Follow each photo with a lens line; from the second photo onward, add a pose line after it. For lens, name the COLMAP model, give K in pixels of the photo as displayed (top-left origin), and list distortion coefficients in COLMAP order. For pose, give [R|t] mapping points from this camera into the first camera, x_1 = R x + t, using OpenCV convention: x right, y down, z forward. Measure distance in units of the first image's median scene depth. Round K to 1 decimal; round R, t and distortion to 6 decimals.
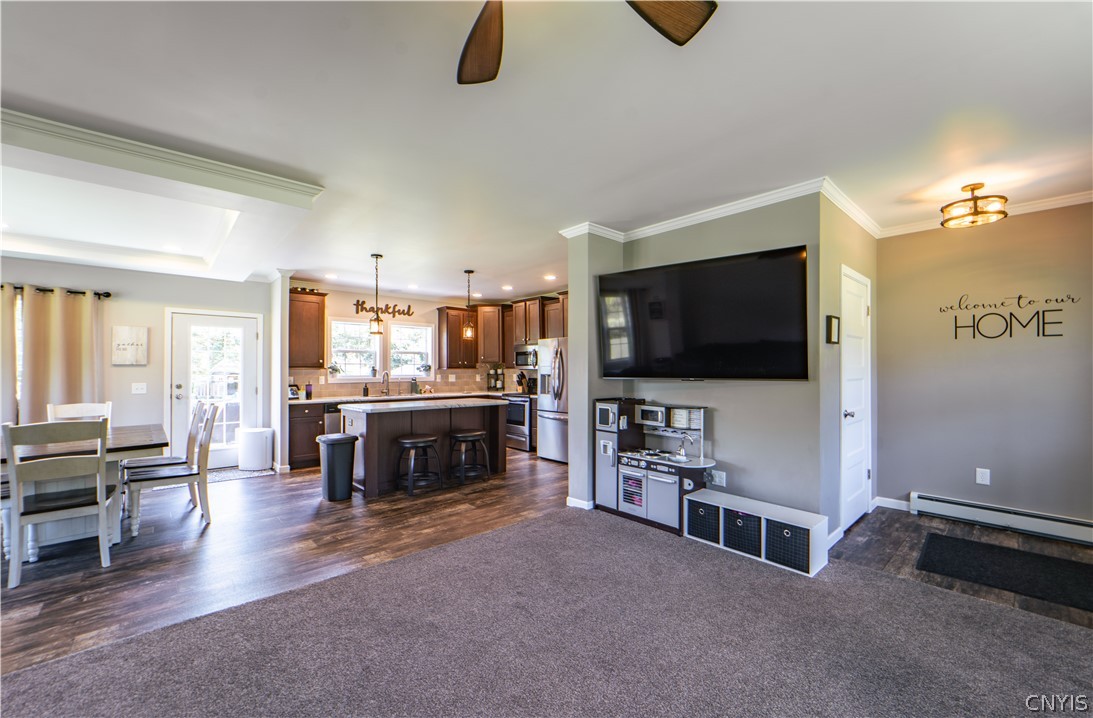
lens RADIAL K [[434.8, 0, 554.1], [0, 434.8, 365.7], [0, 0, 1]] dist [-0.017973, 0.001291]
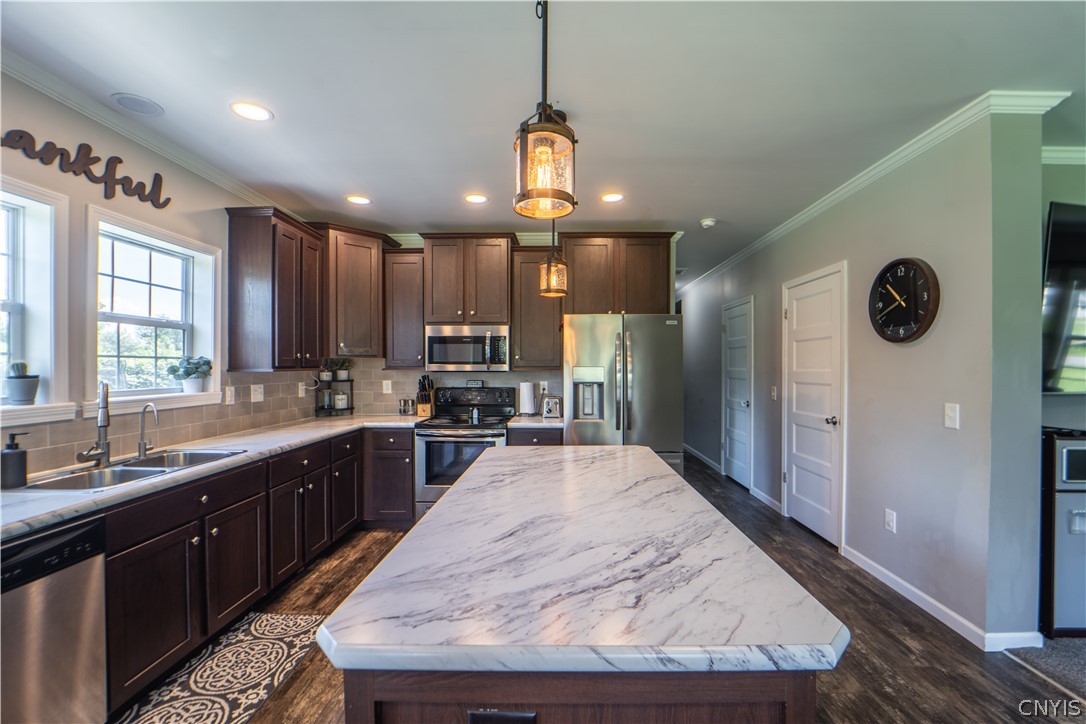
lens RADIAL K [[446.7, 0, 559.8], [0, 446.7, 367.1], [0, 0, 1]] dist [-0.021756, 0.000189]
pose [[0.687448, 0.002832, 0.726228, -0.578026], [-0.009950, 0.999935, 0.005519, -0.001041], [-0.726166, -0.011021, 0.687431, 0.885970]]
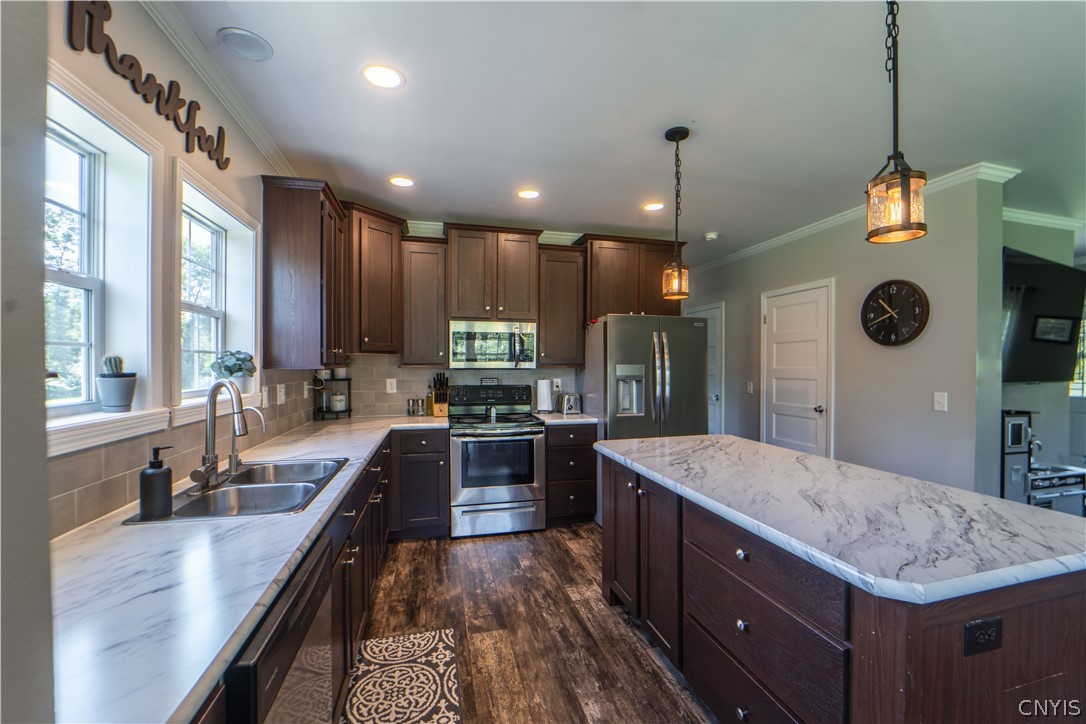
lens RADIAL K [[446.7, 0, 563.5], [0, 446.7, 368.2], [0, 0, 1]] dist [-0.021756, 0.000189]
pose [[0.460577, -0.001354, 0.887619, -0.754682], [-0.012247, 0.999894, 0.007880, 0.004026], [-0.887535, -0.014500, 0.460511, 1.095590]]
